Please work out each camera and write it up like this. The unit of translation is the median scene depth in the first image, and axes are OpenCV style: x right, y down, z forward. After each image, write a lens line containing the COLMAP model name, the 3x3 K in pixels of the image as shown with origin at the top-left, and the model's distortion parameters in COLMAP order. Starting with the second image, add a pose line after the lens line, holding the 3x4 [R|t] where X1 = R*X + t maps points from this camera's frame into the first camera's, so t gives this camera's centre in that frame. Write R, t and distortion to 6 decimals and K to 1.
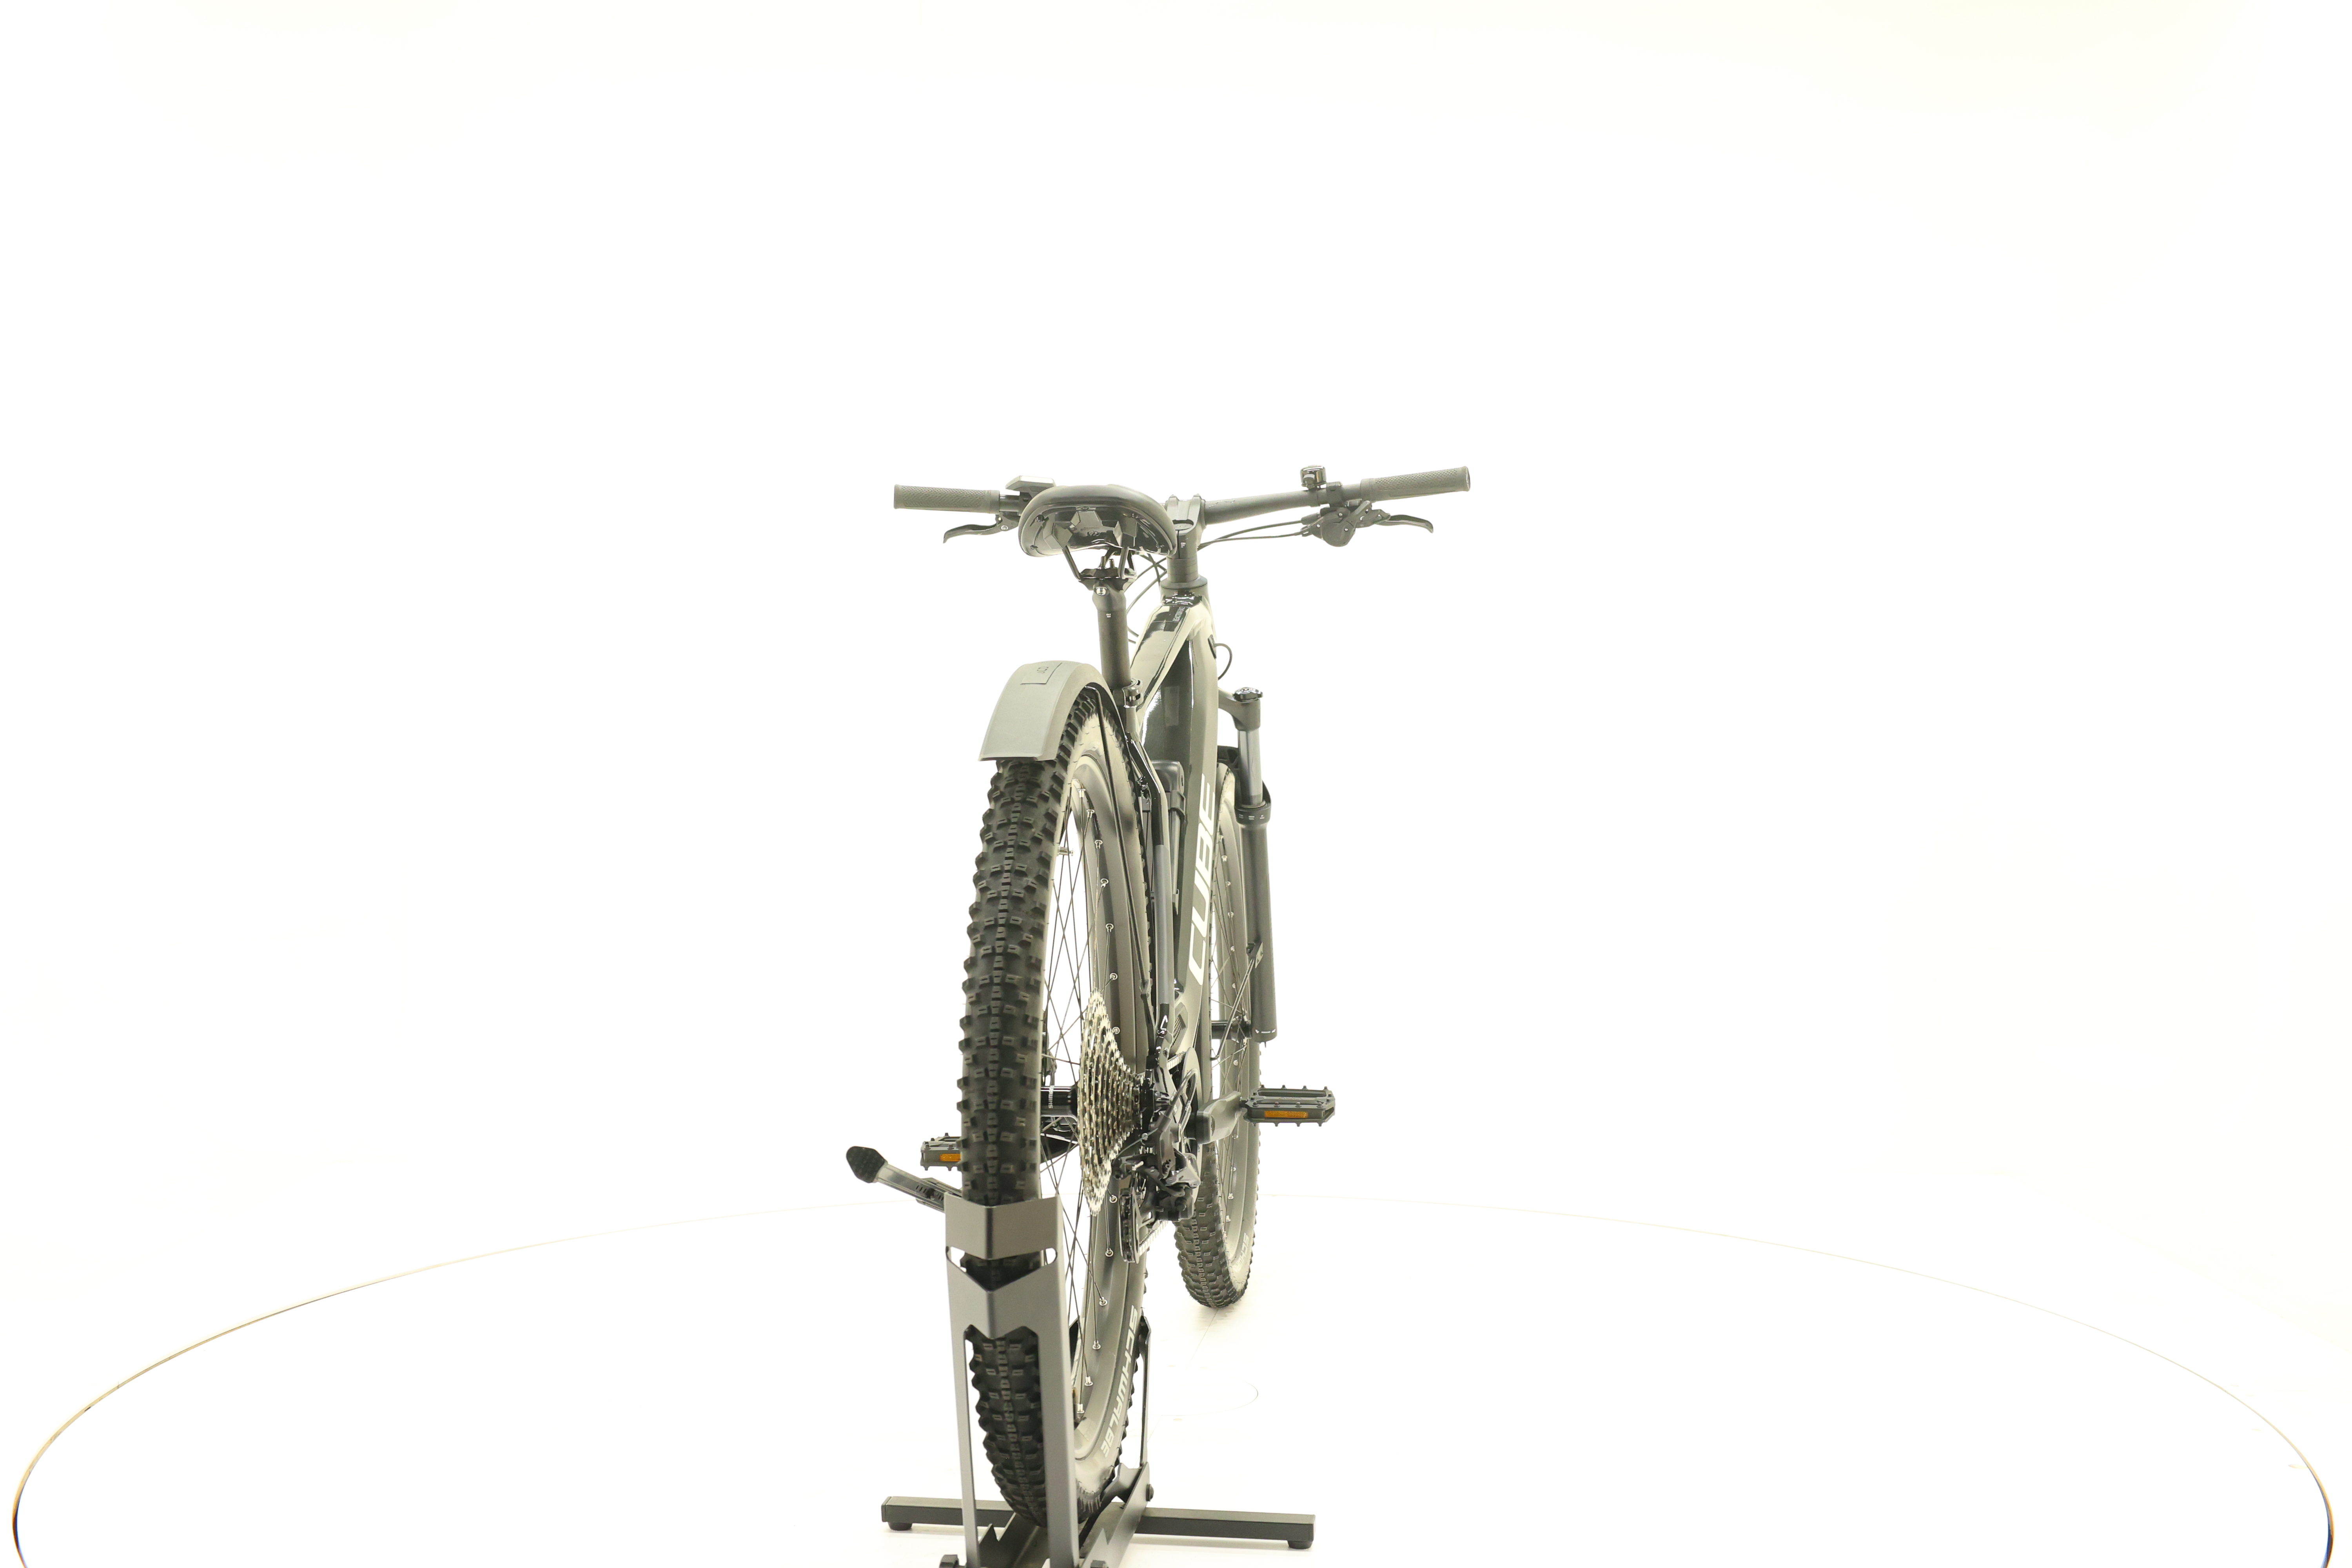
lens RADIAL K [[2500.9, 0, 1171.8], [0, 2500.9, 777.6], [0, 0, 1]] dist [0.000015, 0.000000]
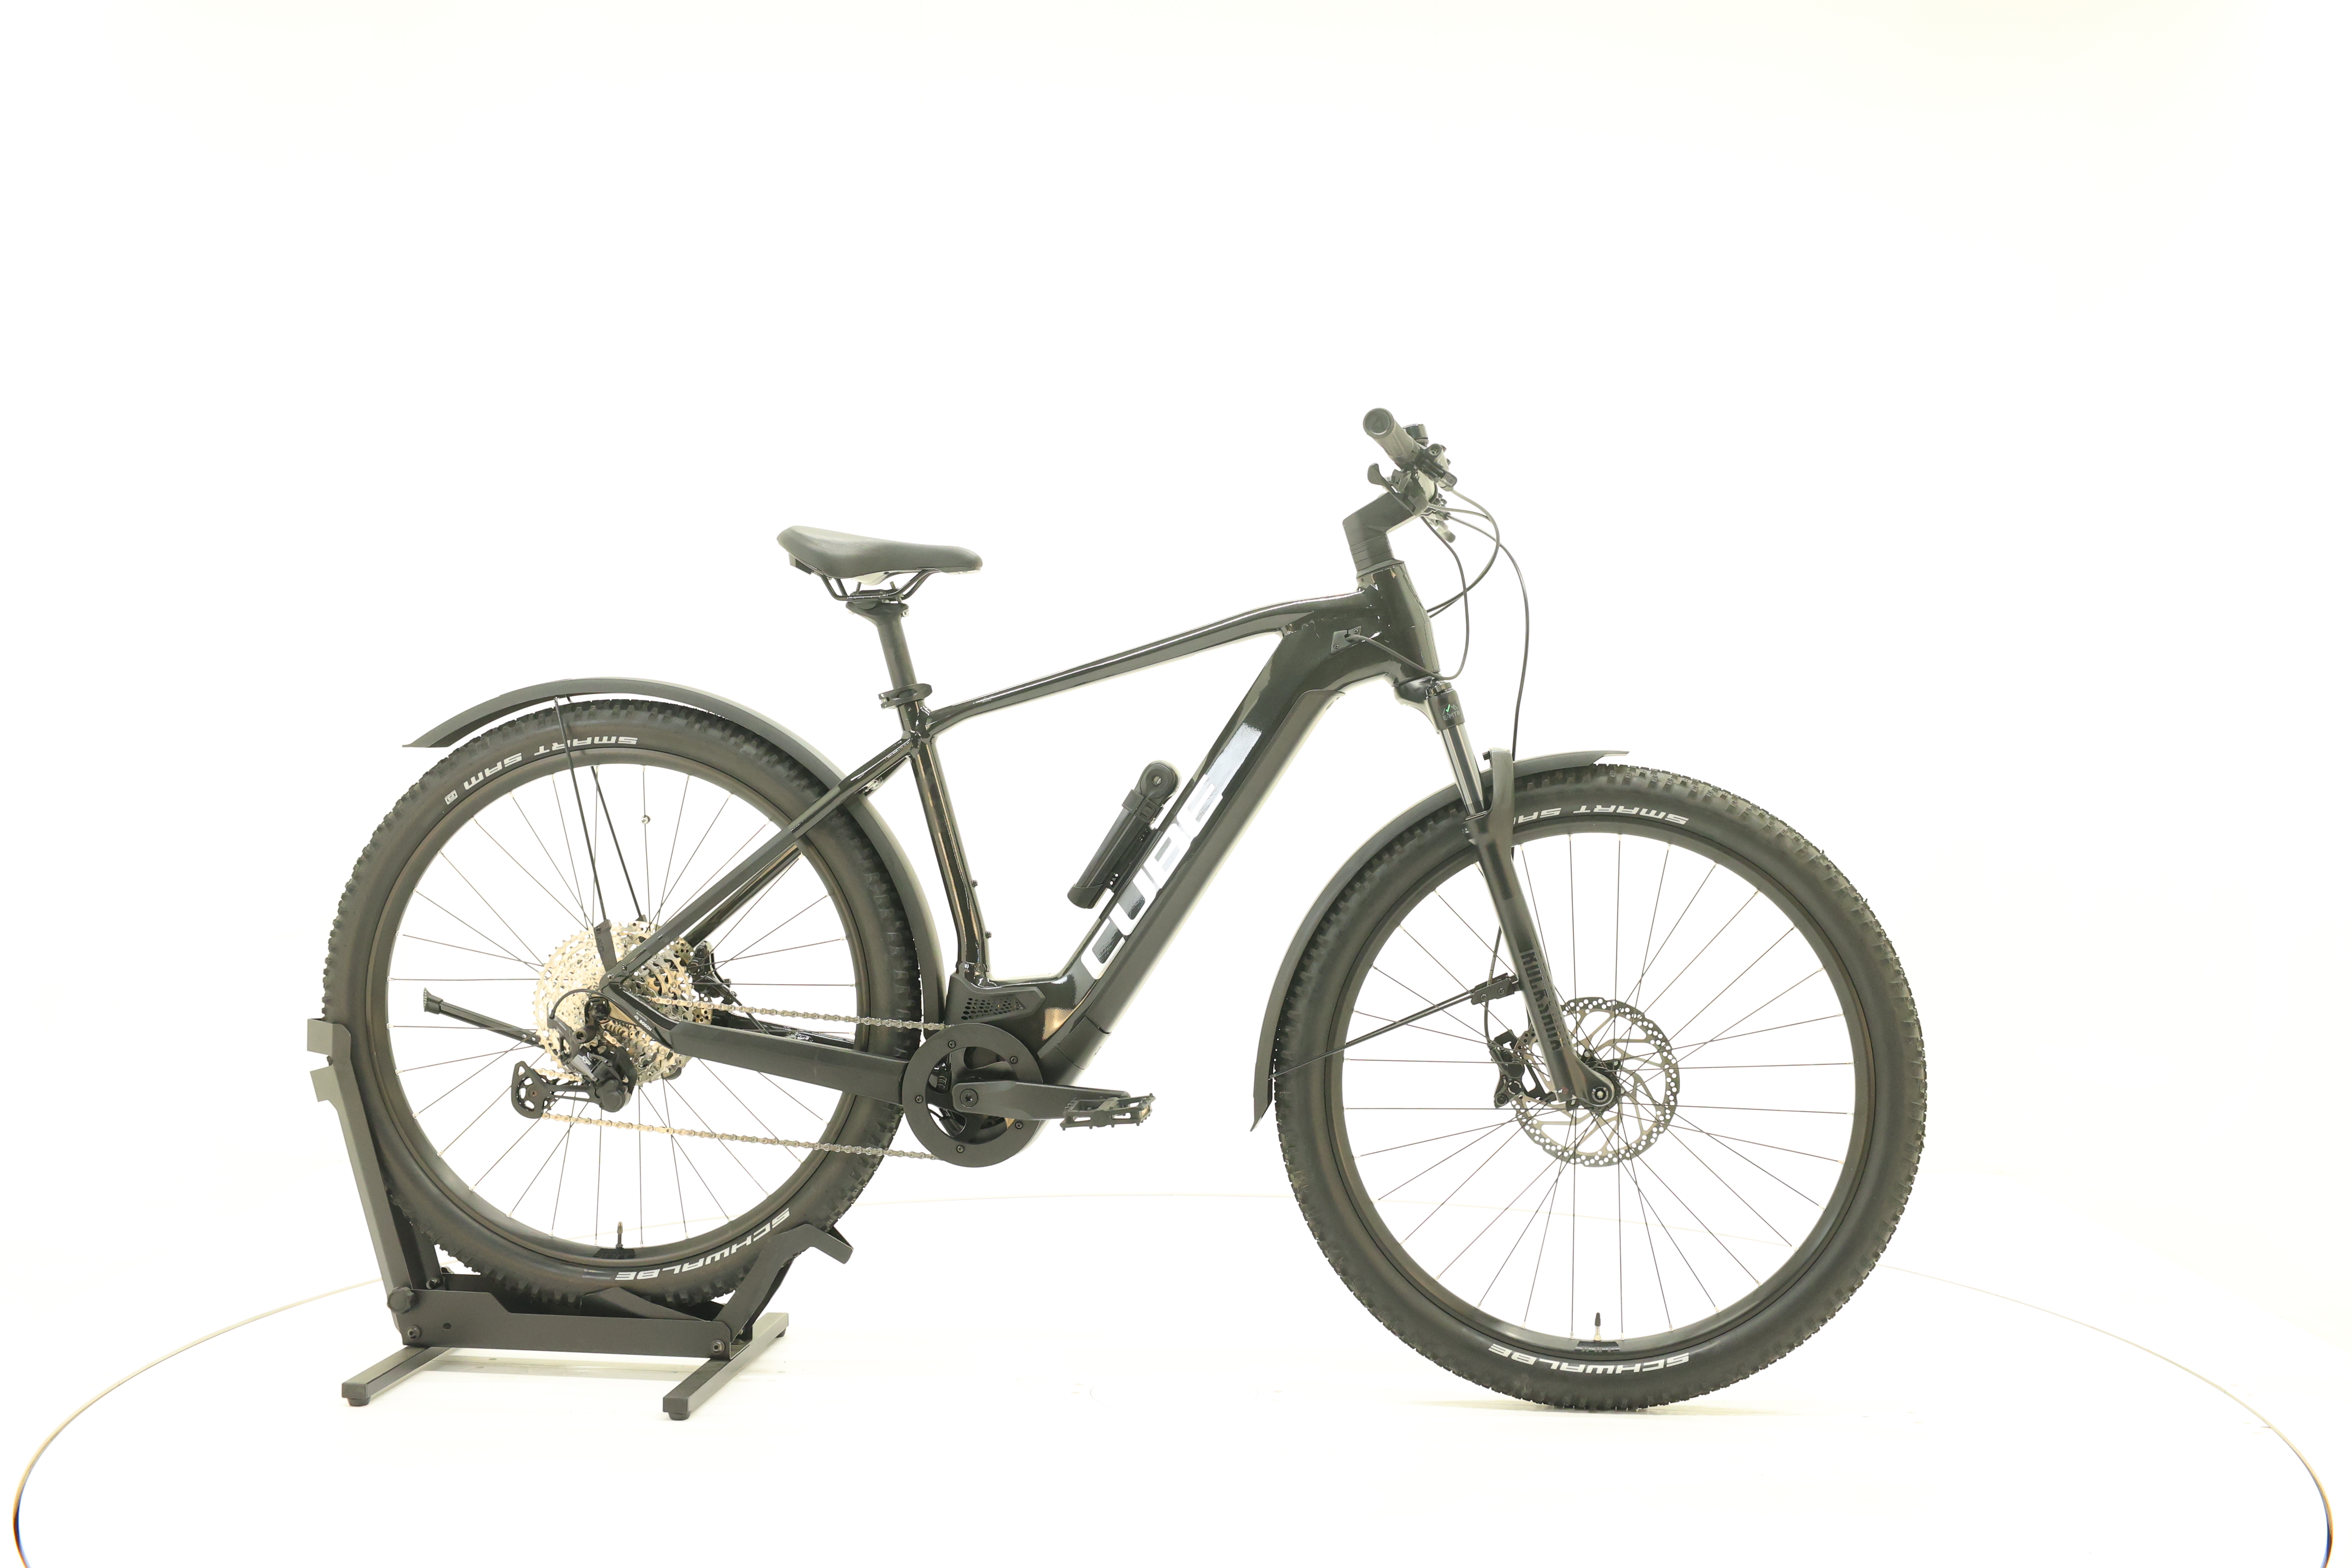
lens RADIAL K [[2500.9, 0, 1180.5], [0, 2500.9, 788.6], [0, 0, 1]] dist [0.000015, 0.000000]
pose [[0.013134, 0.014944, -0.999802, 0.929162], [-0.022153, 0.999647, 0.014650, -0.009443], [0.999668, 0.021956, 0.013461, 0.916042]]
